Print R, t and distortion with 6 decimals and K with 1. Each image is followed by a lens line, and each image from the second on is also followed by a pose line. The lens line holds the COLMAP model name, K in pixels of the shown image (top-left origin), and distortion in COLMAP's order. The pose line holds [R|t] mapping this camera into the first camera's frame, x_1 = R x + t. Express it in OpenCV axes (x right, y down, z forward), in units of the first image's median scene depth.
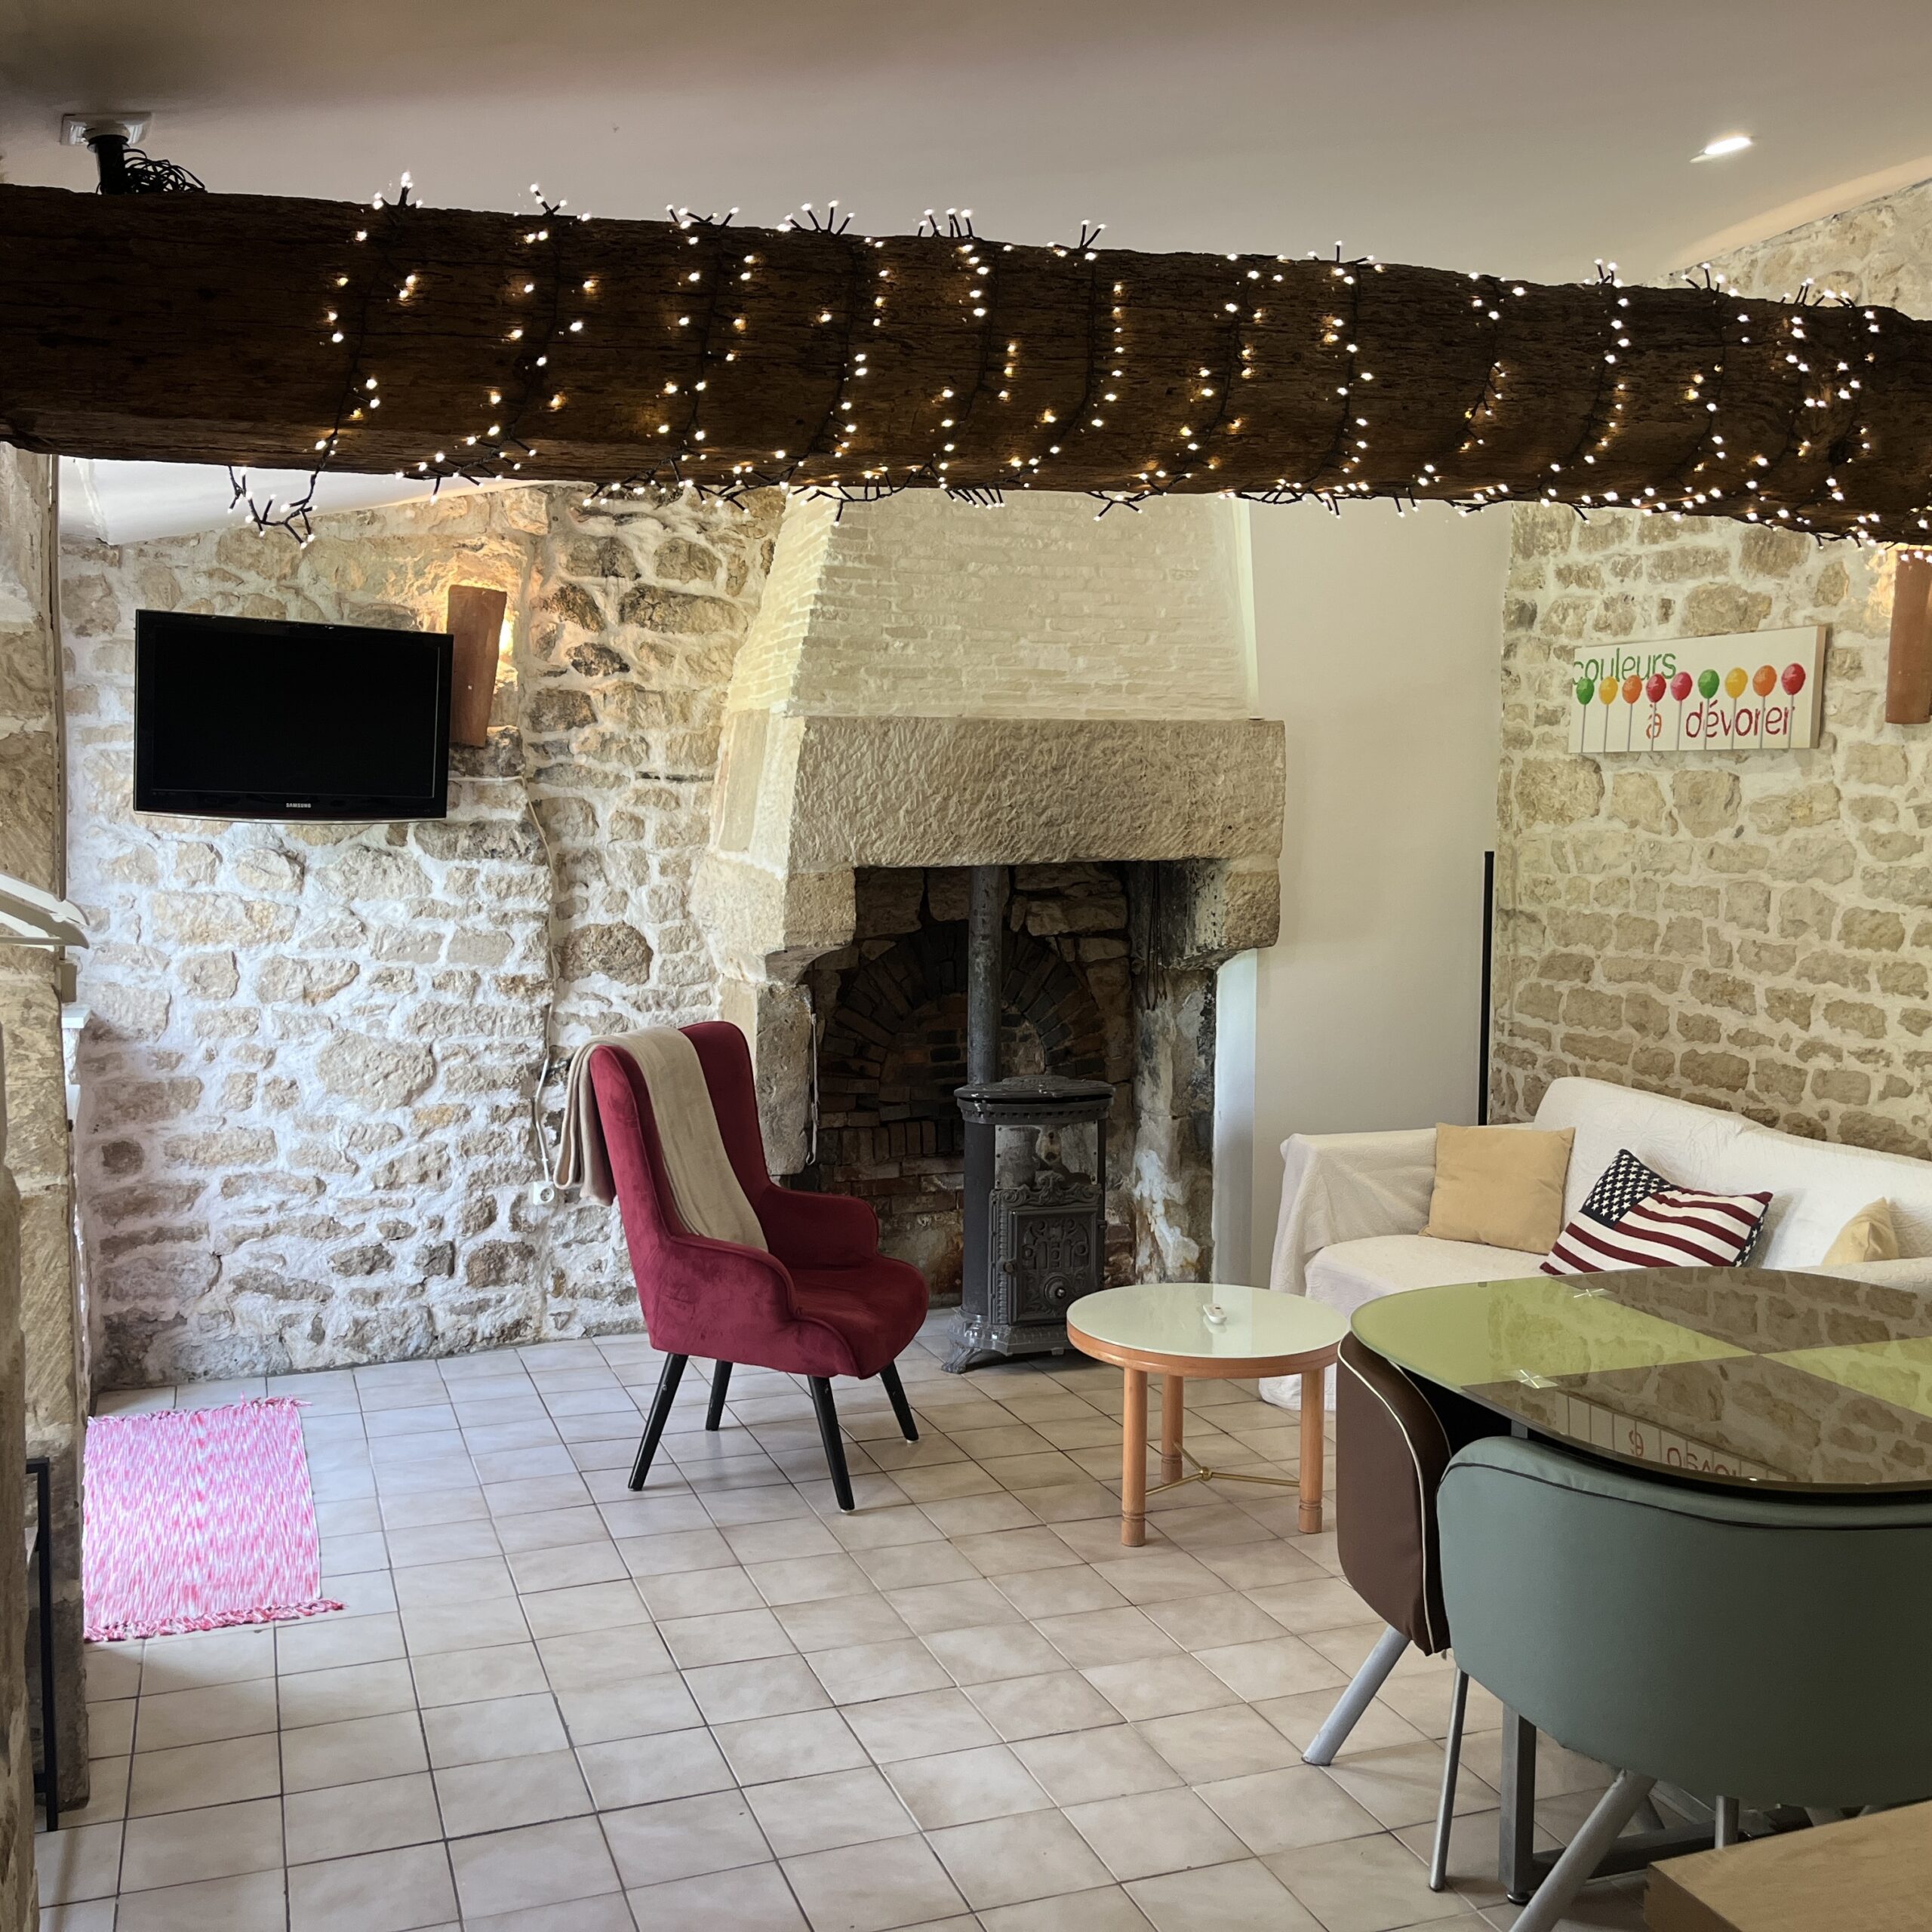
lens RADIAL K [[1951.8, 0, 954.8], [0, 1951.8, 975.5], [0, 0, 1]] dist [0.021511, 0.000000]
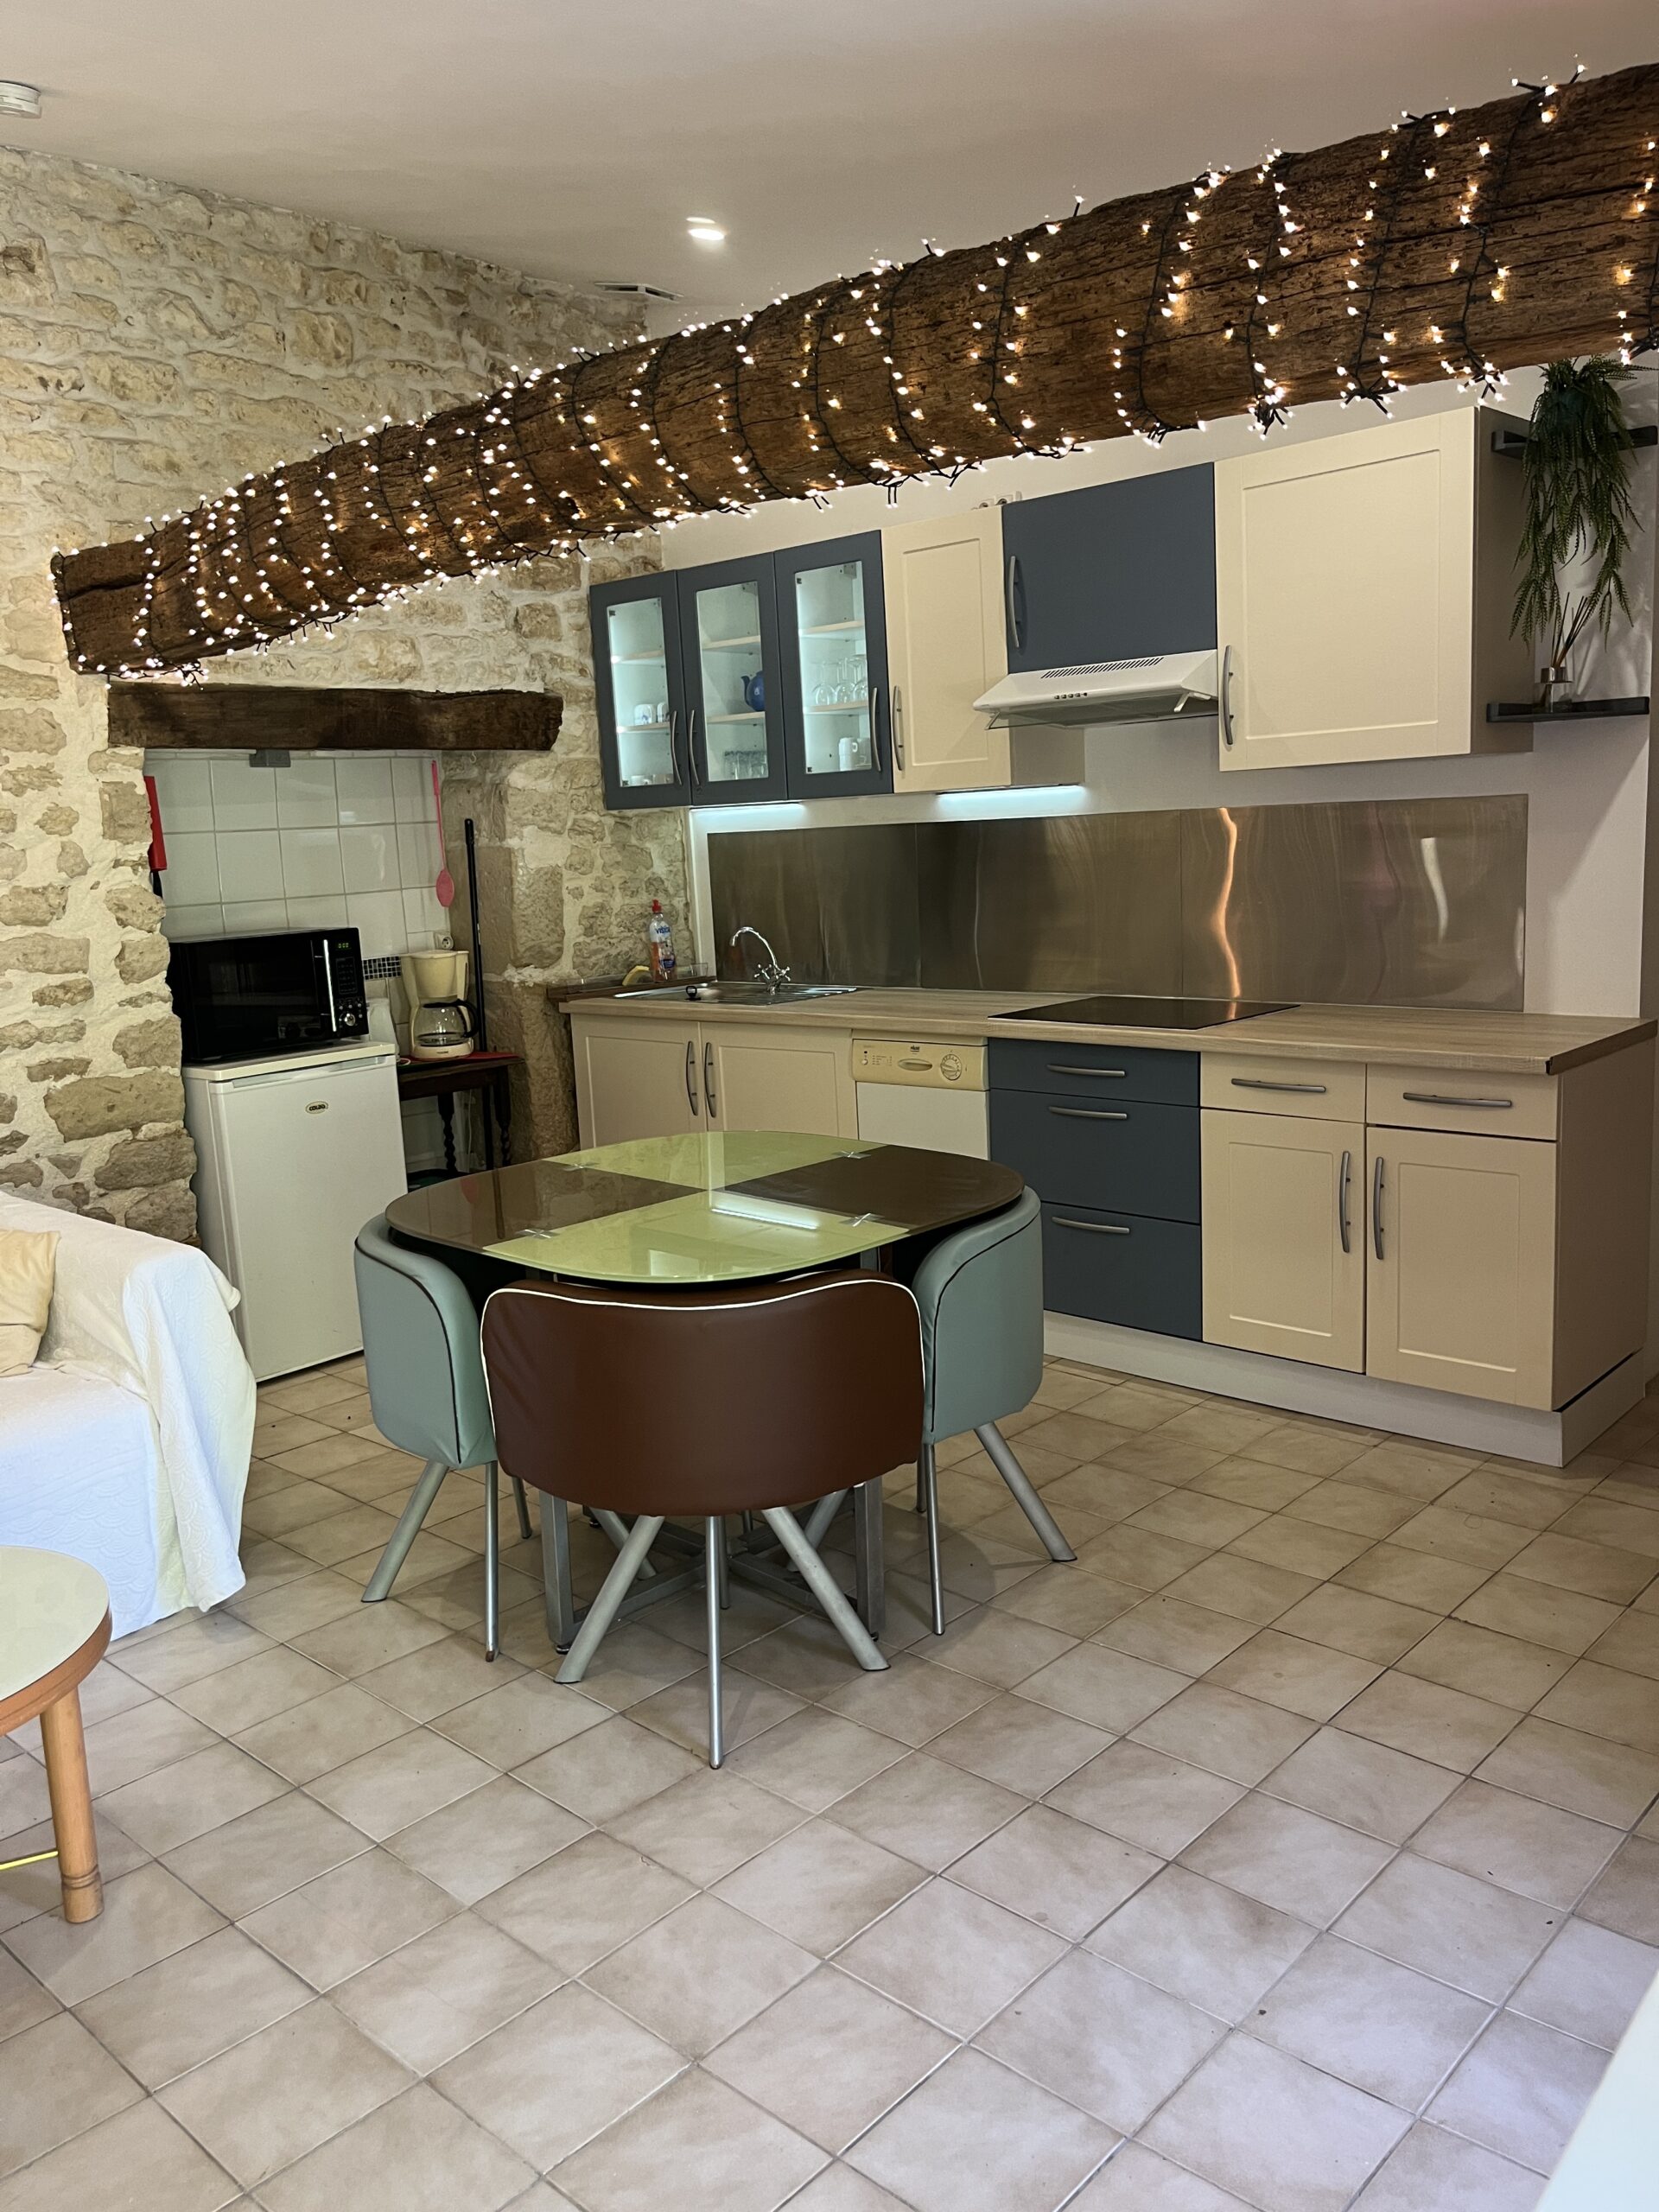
lens RADIAL K [[1677.4, 0, 813.6], [0, 1677.4, 1109.5], [0, 0, 1]] dist [0.072960, -0.098464]
pose [[-0.444528, -0.140045, 0.884750, -0.345476], [0.115164, 0.970571, 0.211492, -0.042115], [-0.888331, 0.195906, -0.415317, 0.713248]]
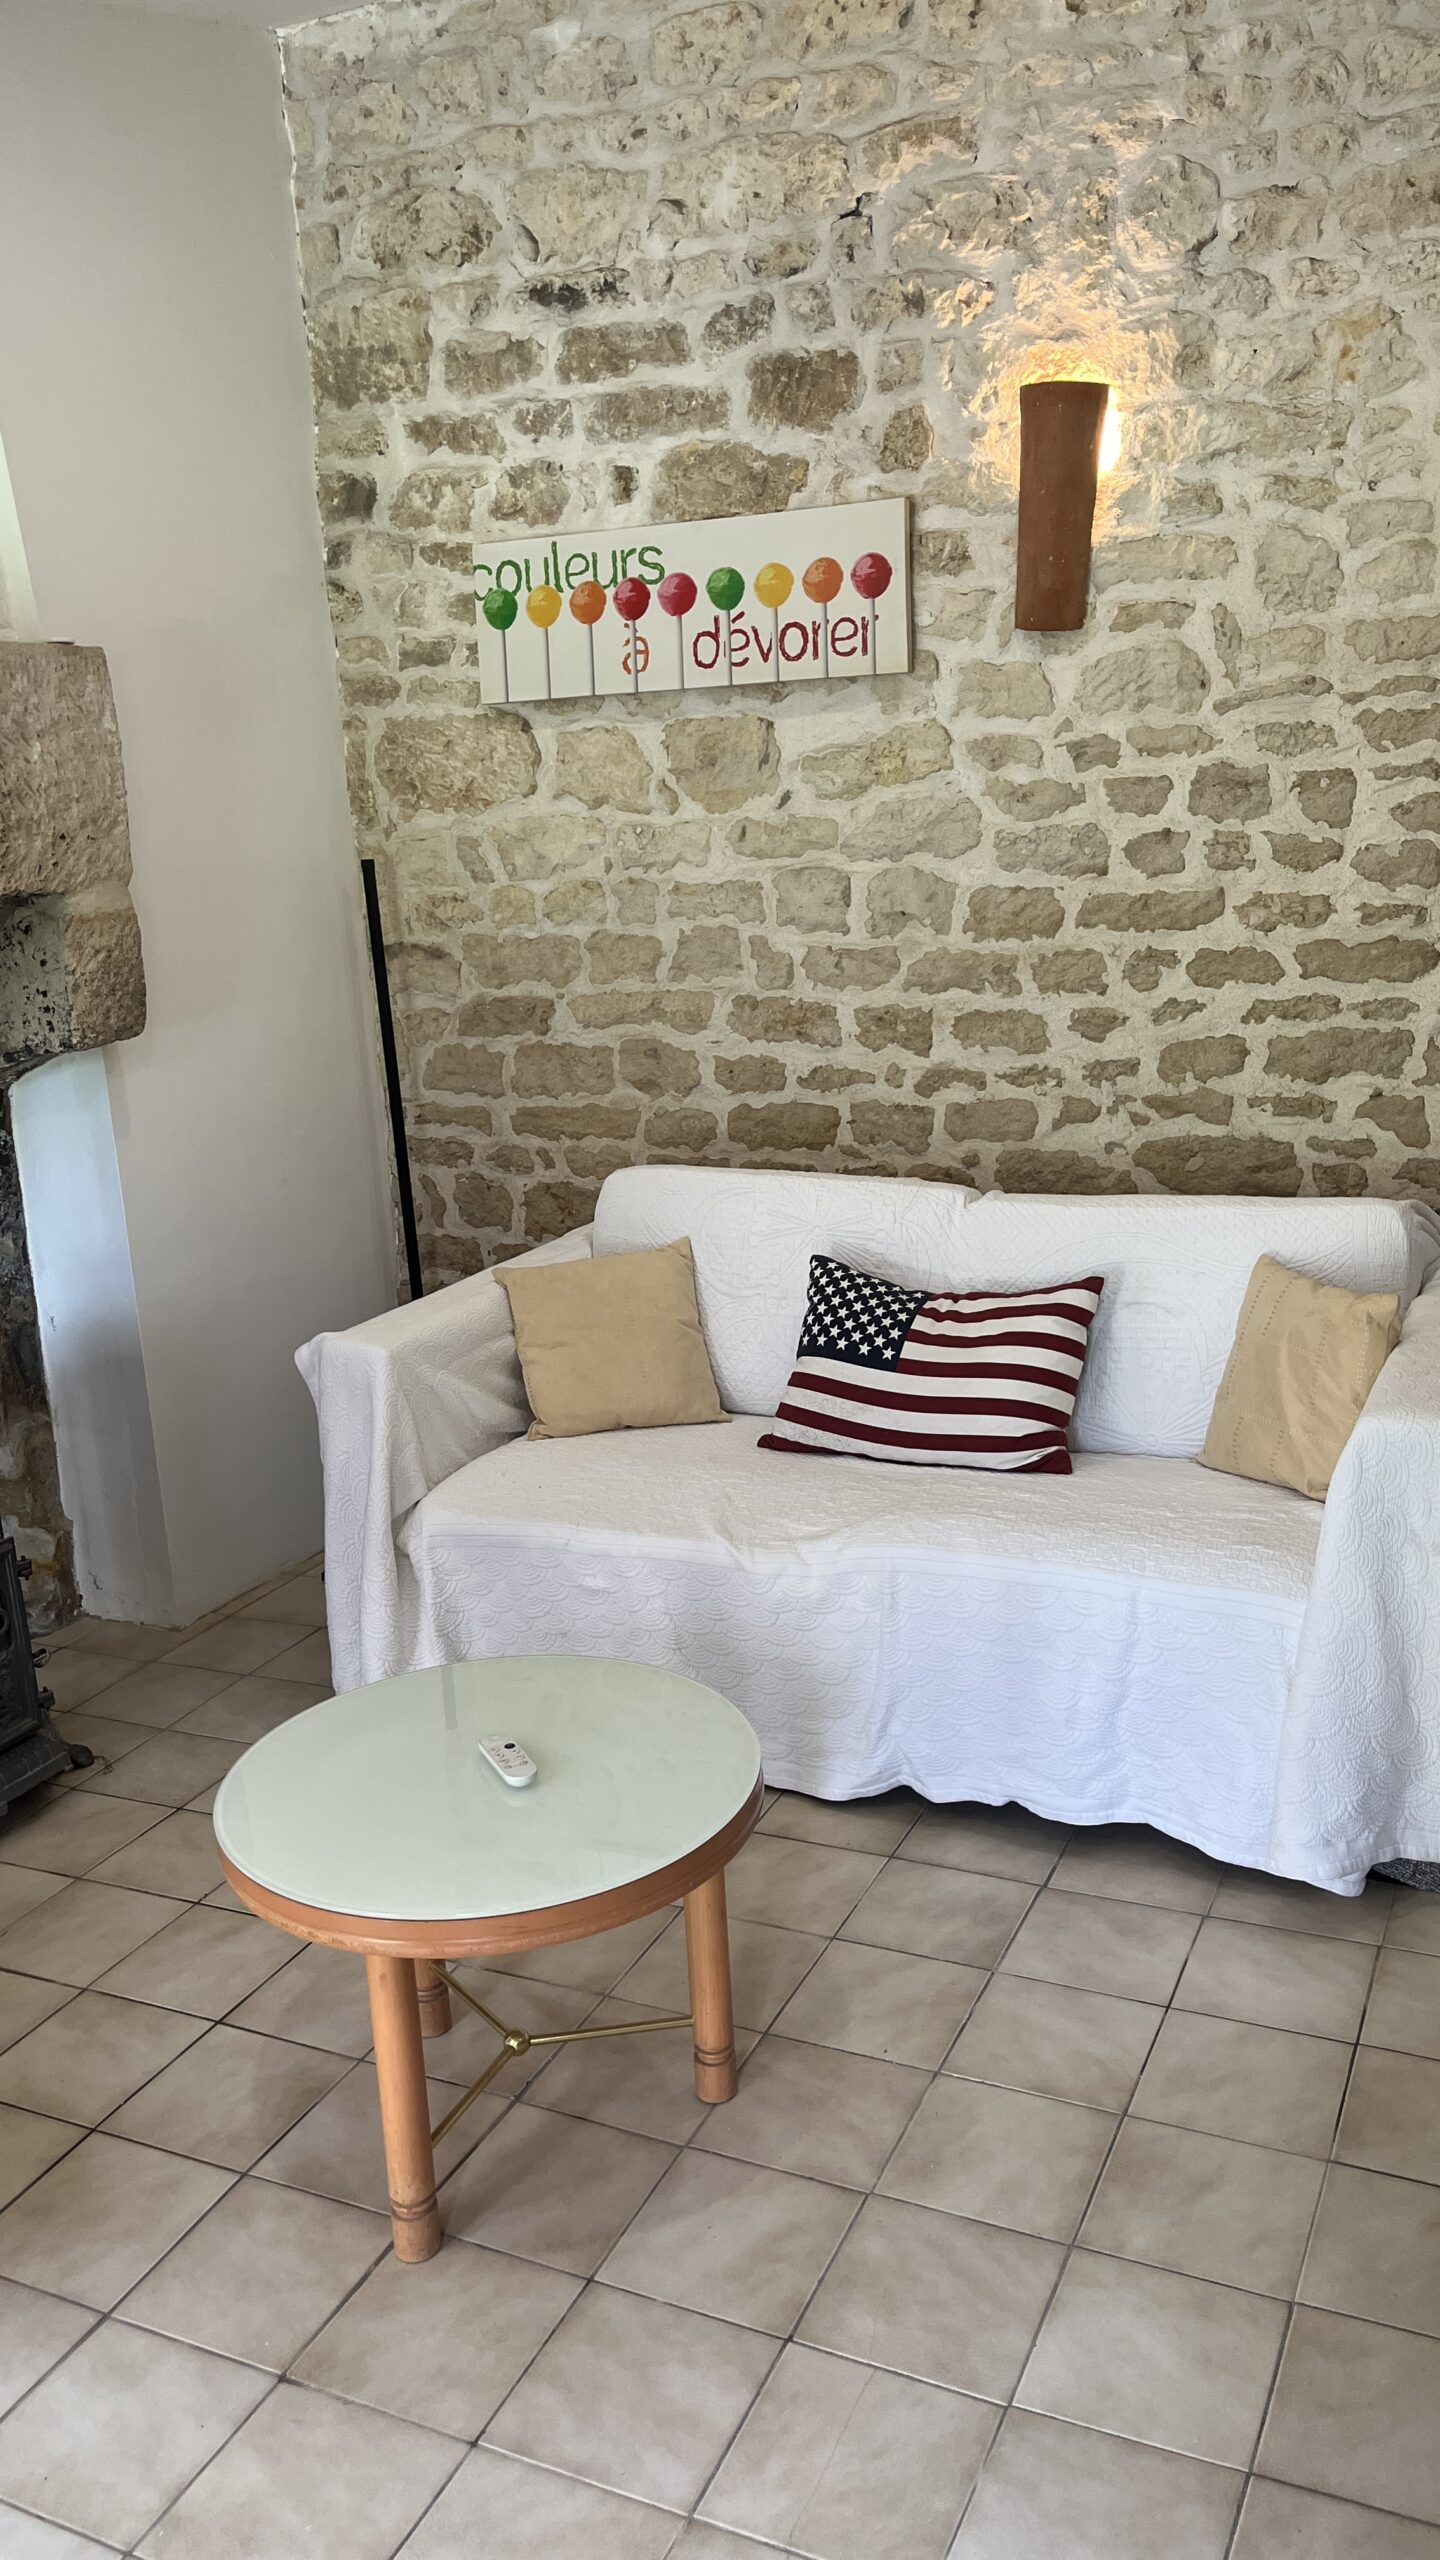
lens RADIAL K [[1939.3, 0, 731.8], [0, 1939.3, 1295.6], [0, 0, 1]] dist [0.053125, -0.060990]
pose [[0.704762, -0.213067, 0.676693, -0.144686], [0.120929, 0.975955, 0.181349, -0.025611], [-0.699062, -0.045976, 0.713582, 0.466437]]
